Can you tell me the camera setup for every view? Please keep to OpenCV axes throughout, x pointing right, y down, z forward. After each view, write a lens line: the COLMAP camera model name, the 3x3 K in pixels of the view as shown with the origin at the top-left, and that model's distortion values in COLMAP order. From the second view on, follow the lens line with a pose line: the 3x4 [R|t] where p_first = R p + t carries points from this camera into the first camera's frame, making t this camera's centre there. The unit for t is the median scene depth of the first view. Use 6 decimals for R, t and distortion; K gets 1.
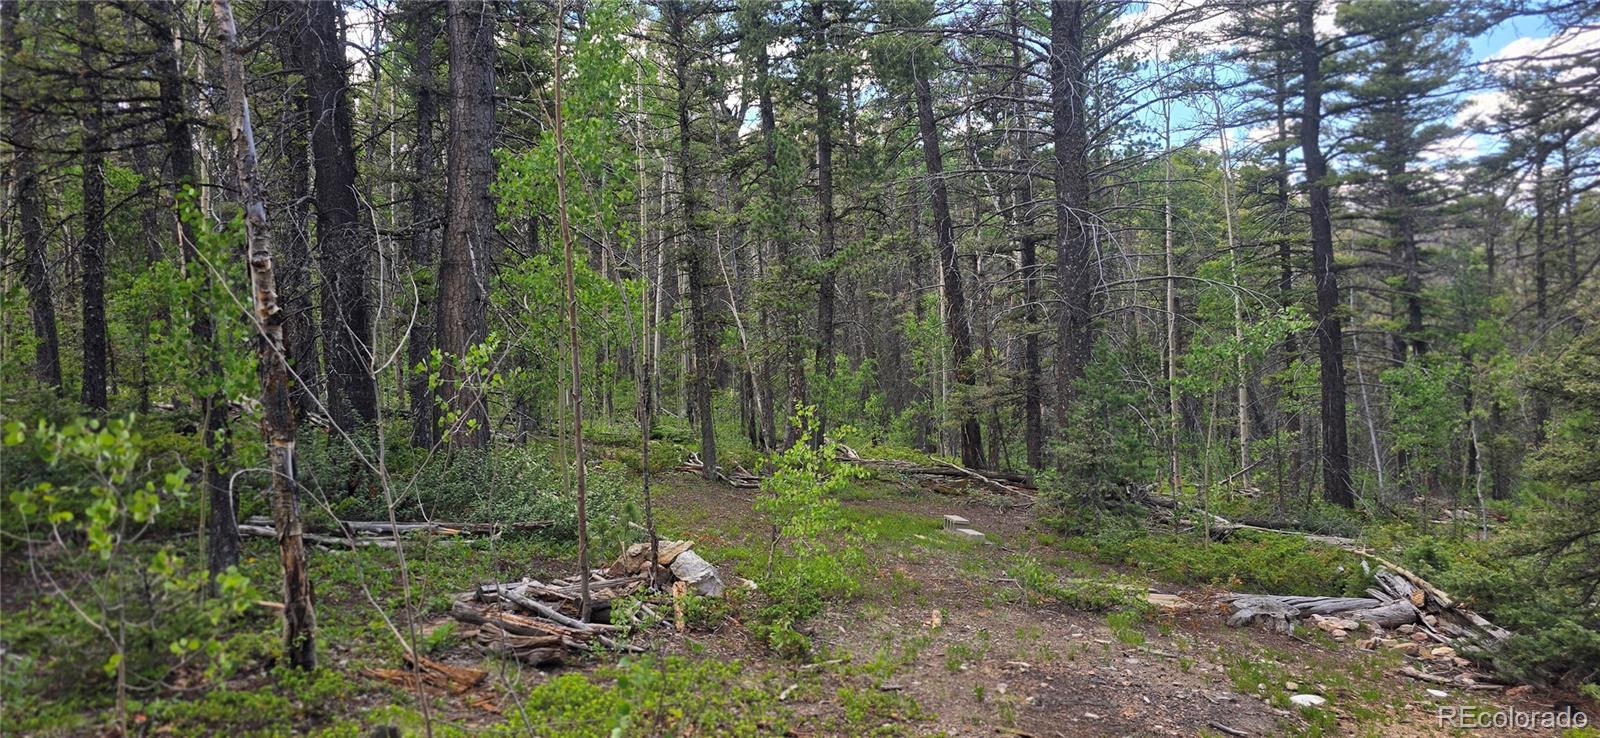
lens RADIAL K [[1132.1, 0, 797.4], [0, 1132.1, 351.8], [0, 0, 1]] dist [0.064564, -0.071461]
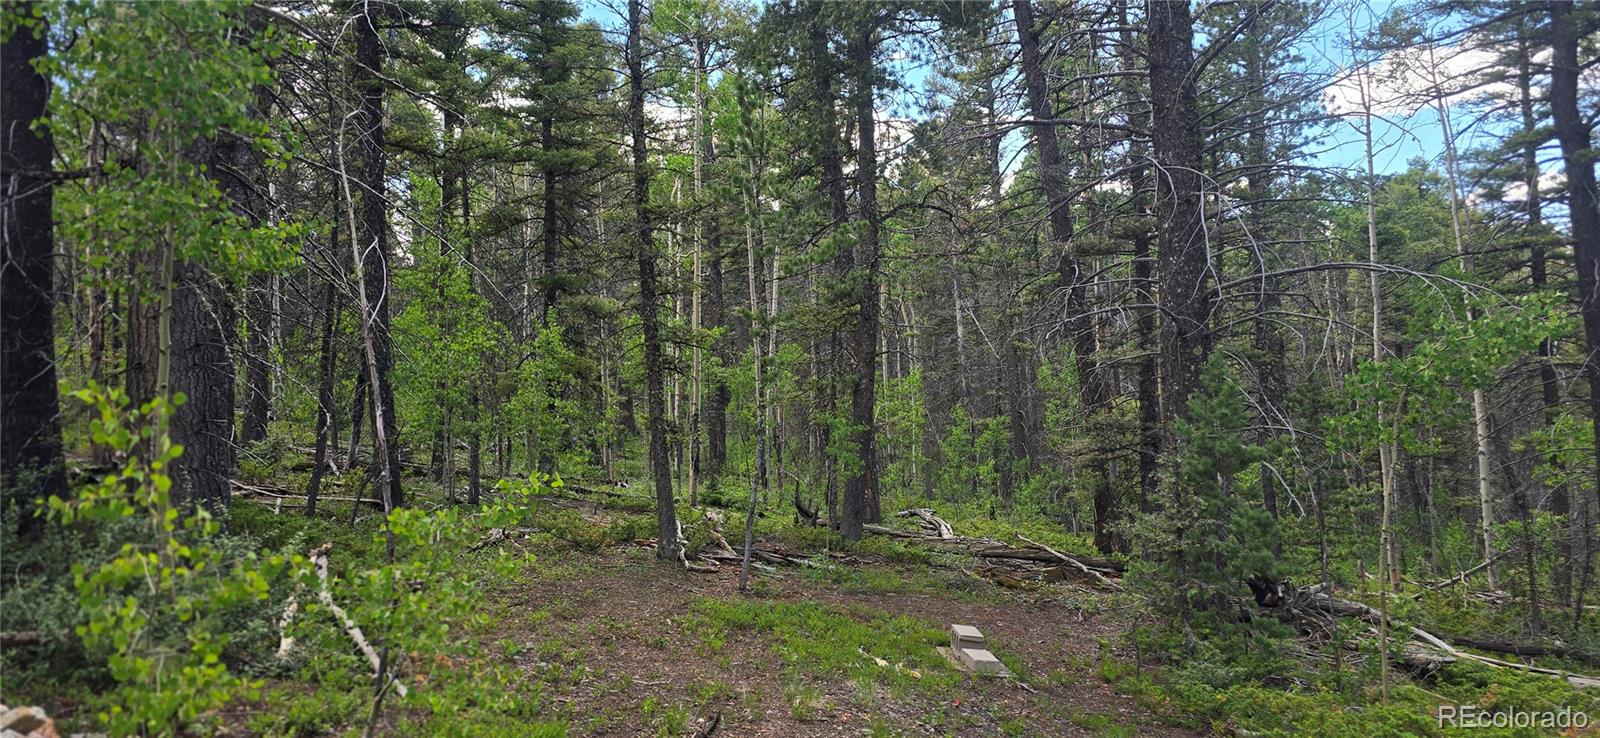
lens RADIAL K [[1132.1, 0, 797.4], [0, 1132.1, 351.8], [0, 0, 1]] dist [0.064564, -0.071461]
pose [[0.983637, -0.005093, -0.180090, 0.112819], [-0.006394, 0.997984, -0.063144, 0.020666], [0.180048, 0.063262, 0.981621, 0.234654]]
